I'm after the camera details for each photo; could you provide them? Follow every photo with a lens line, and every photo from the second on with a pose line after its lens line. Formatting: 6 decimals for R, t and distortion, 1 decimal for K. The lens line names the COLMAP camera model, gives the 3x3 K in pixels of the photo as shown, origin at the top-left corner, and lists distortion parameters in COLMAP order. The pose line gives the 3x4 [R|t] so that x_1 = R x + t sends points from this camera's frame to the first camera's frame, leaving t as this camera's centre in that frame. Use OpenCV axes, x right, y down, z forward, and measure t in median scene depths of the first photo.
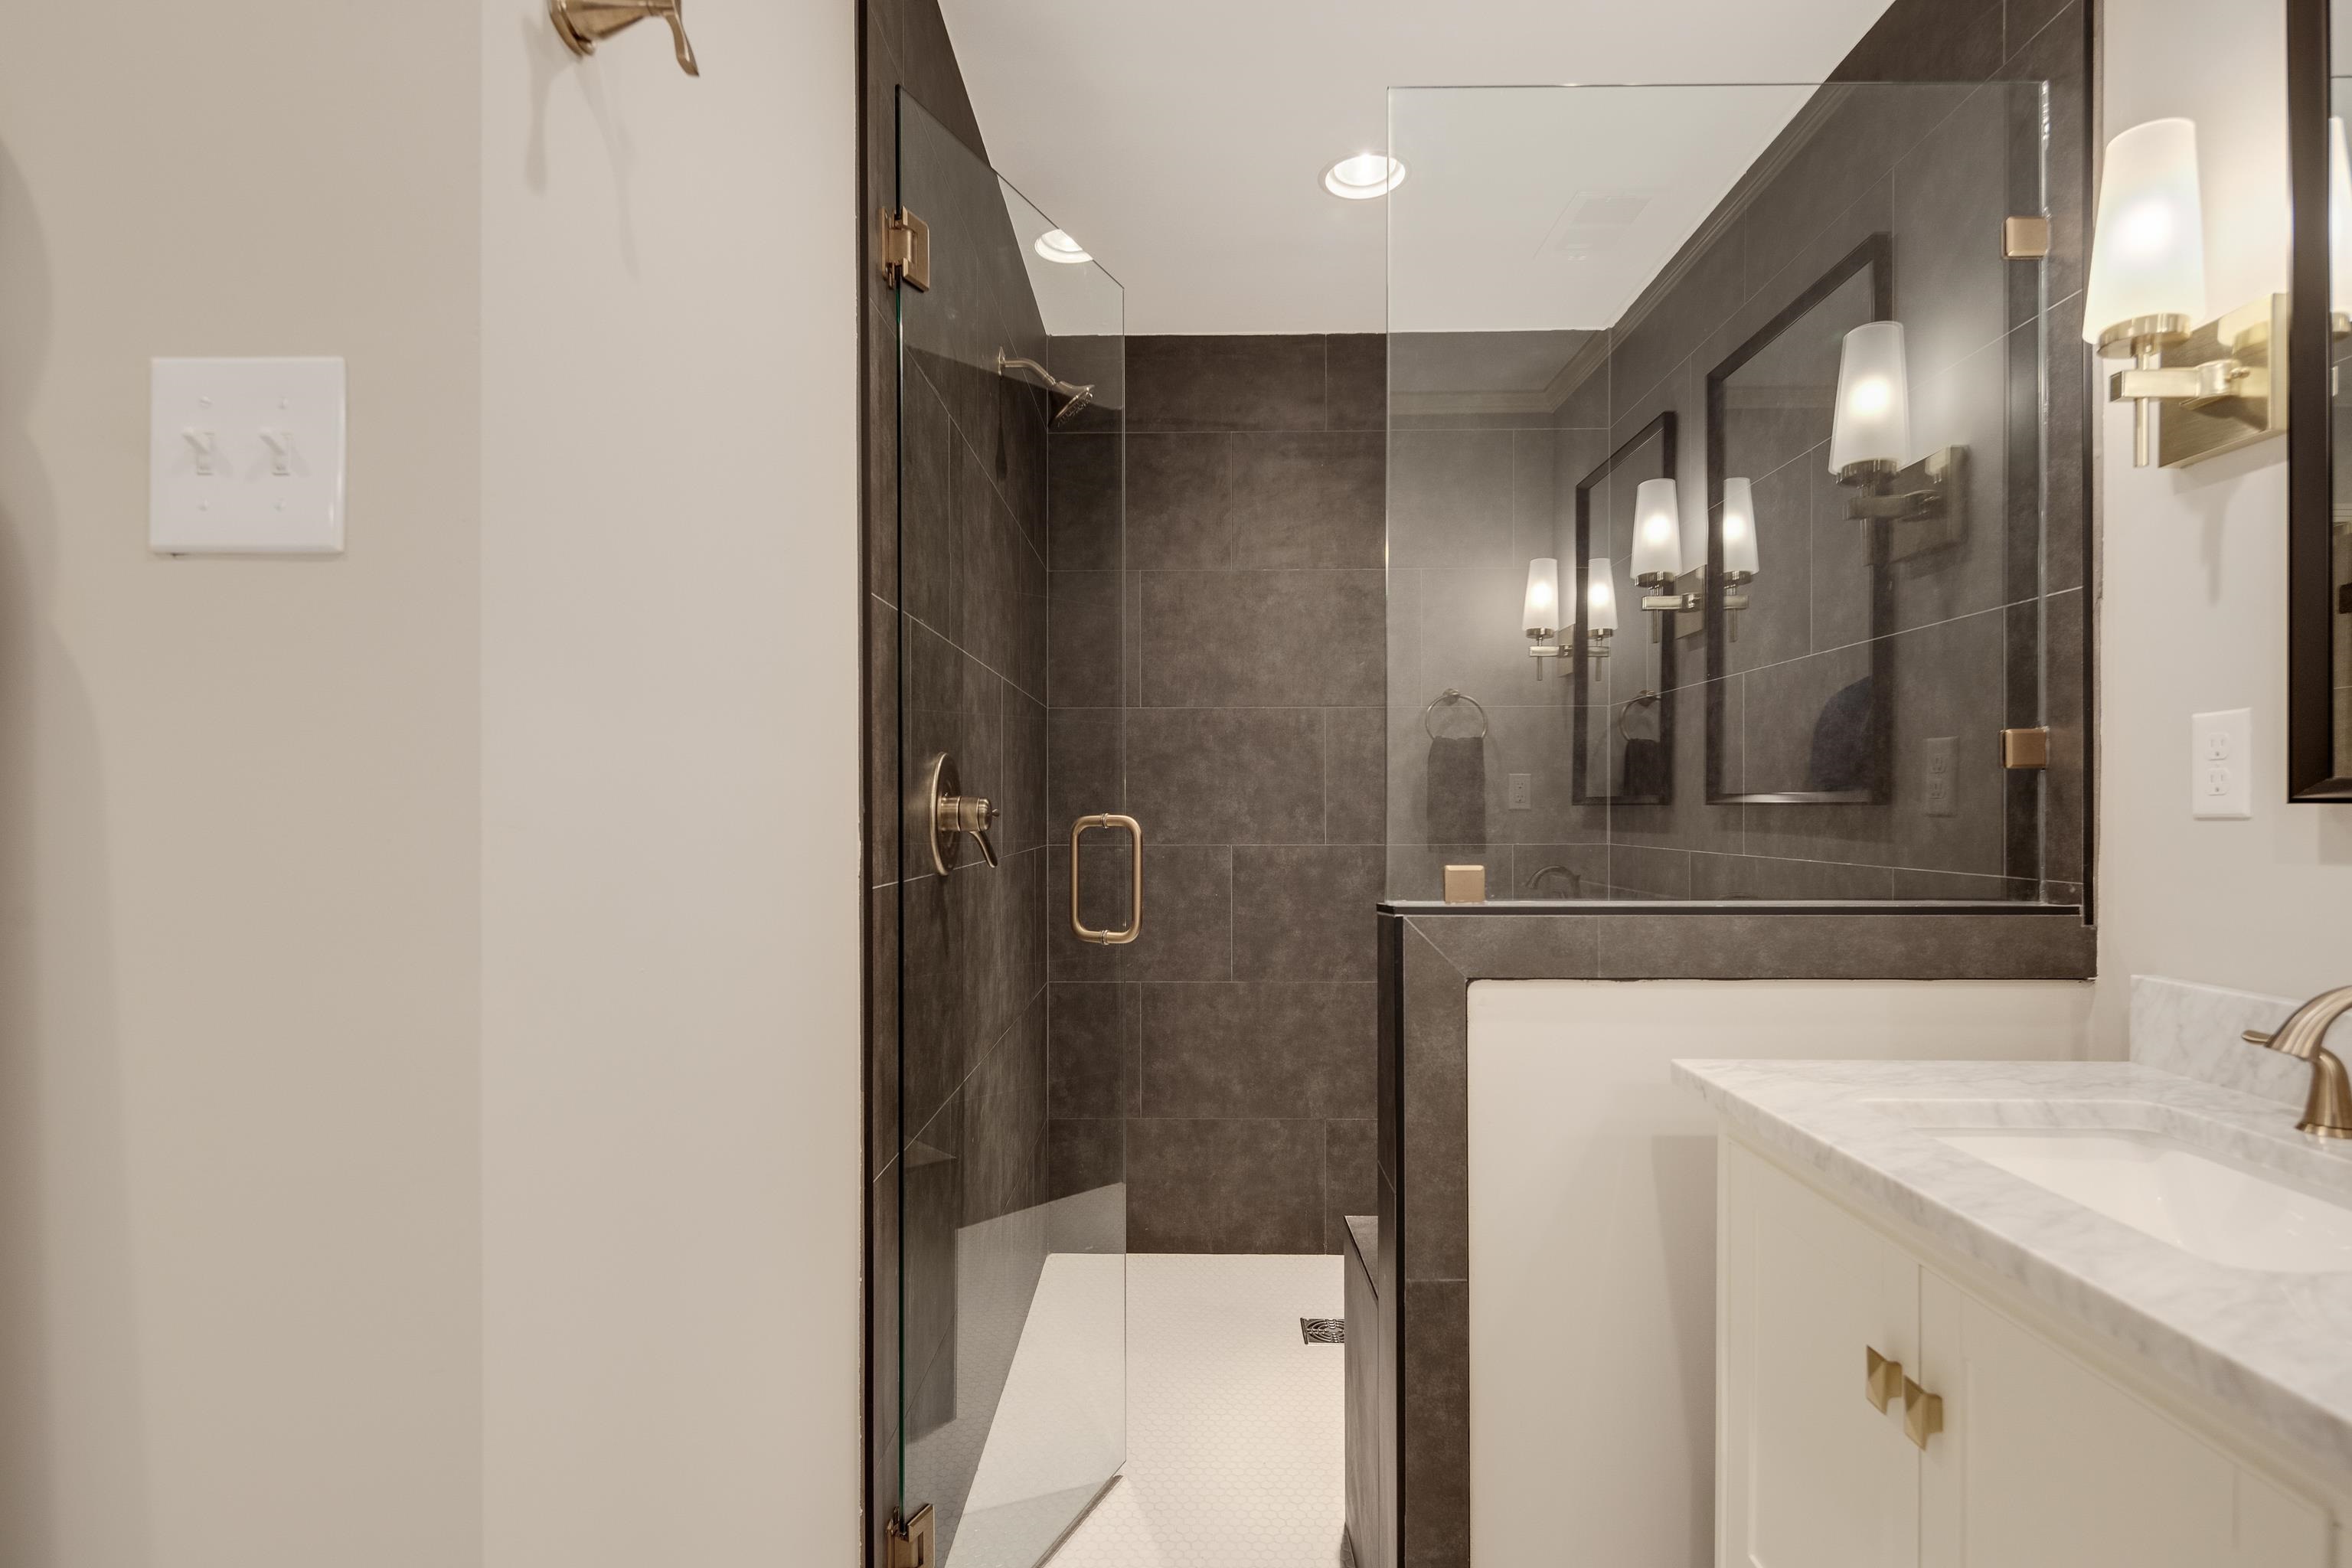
lens RADIAL K [[1143.1, 0, 1189.1], [0, 1143.1, 819.9], [0, 0, 1]] dist [0.005169, -0.004578]
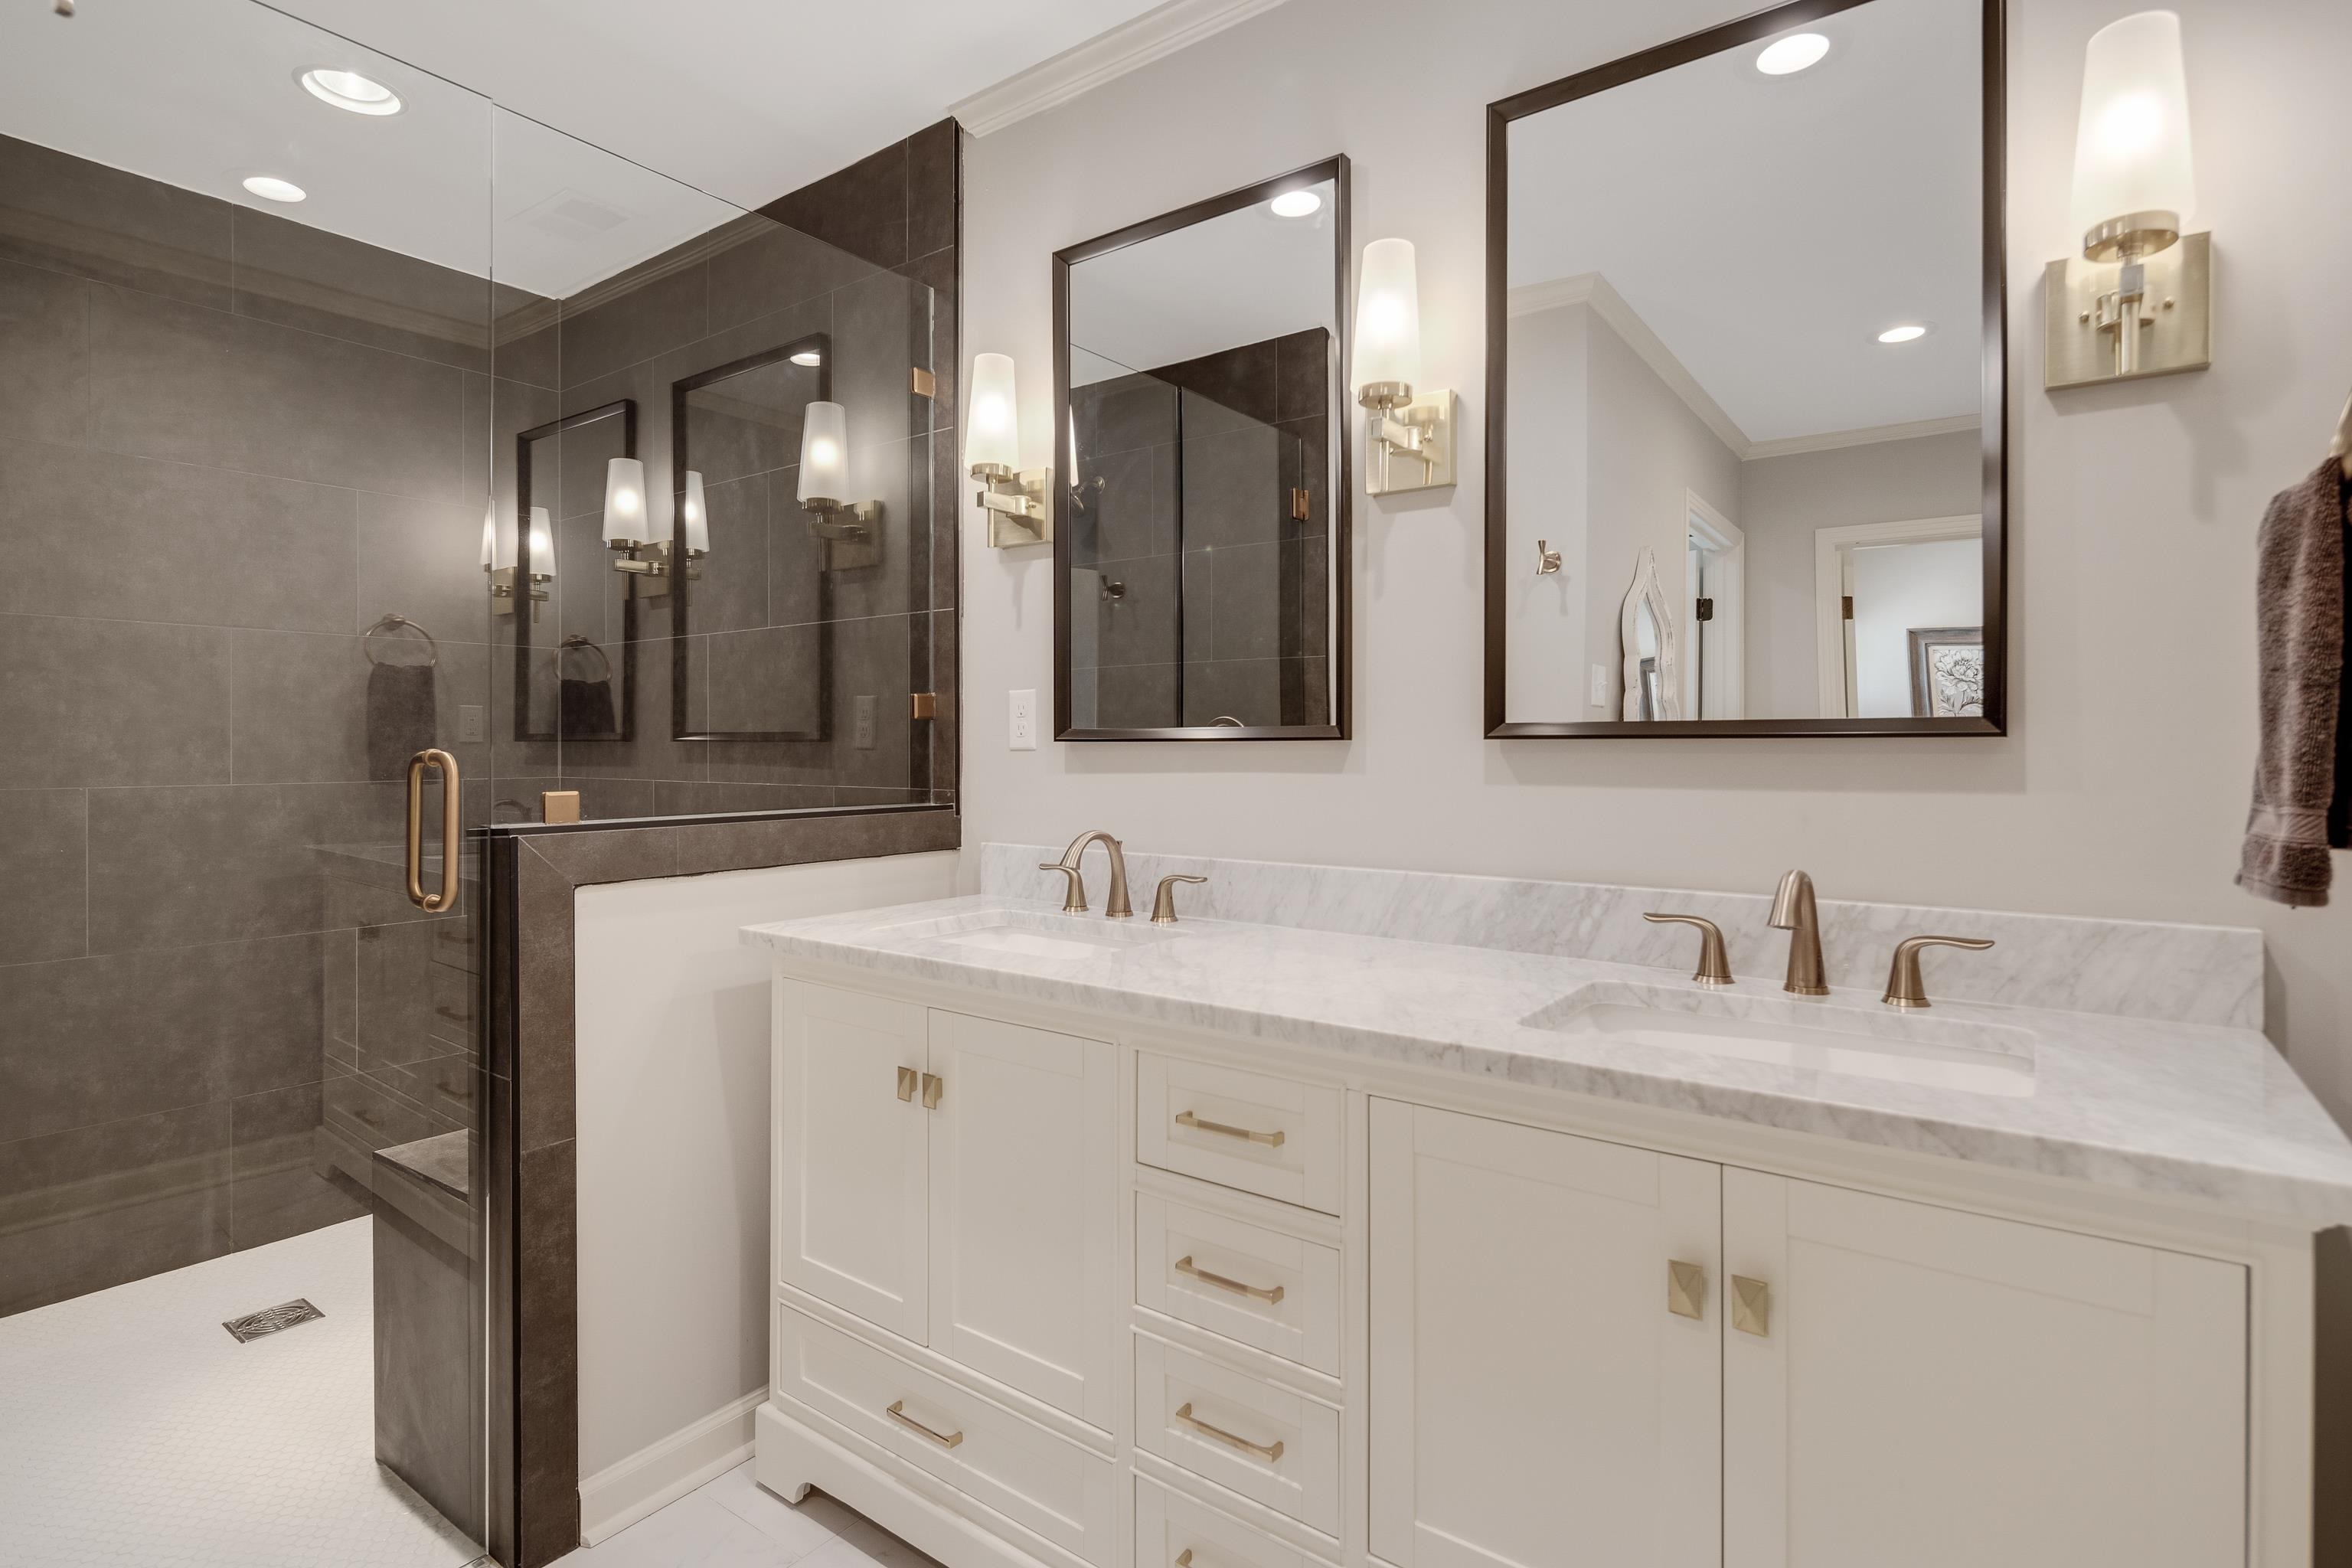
lens RADIAL K [[1143.1, 0, 1171.7], [0, 1143.1, 762.1], [0, 0, 1]] dist [0.005169, -0.004578]
pose [[0.583979, -0.009659, 0.811711, -0.340790], [0.006258, 0.999953, 0.007397, 0.005074], [-0.811744, 0.000760, 0.584012, -0.192040]]
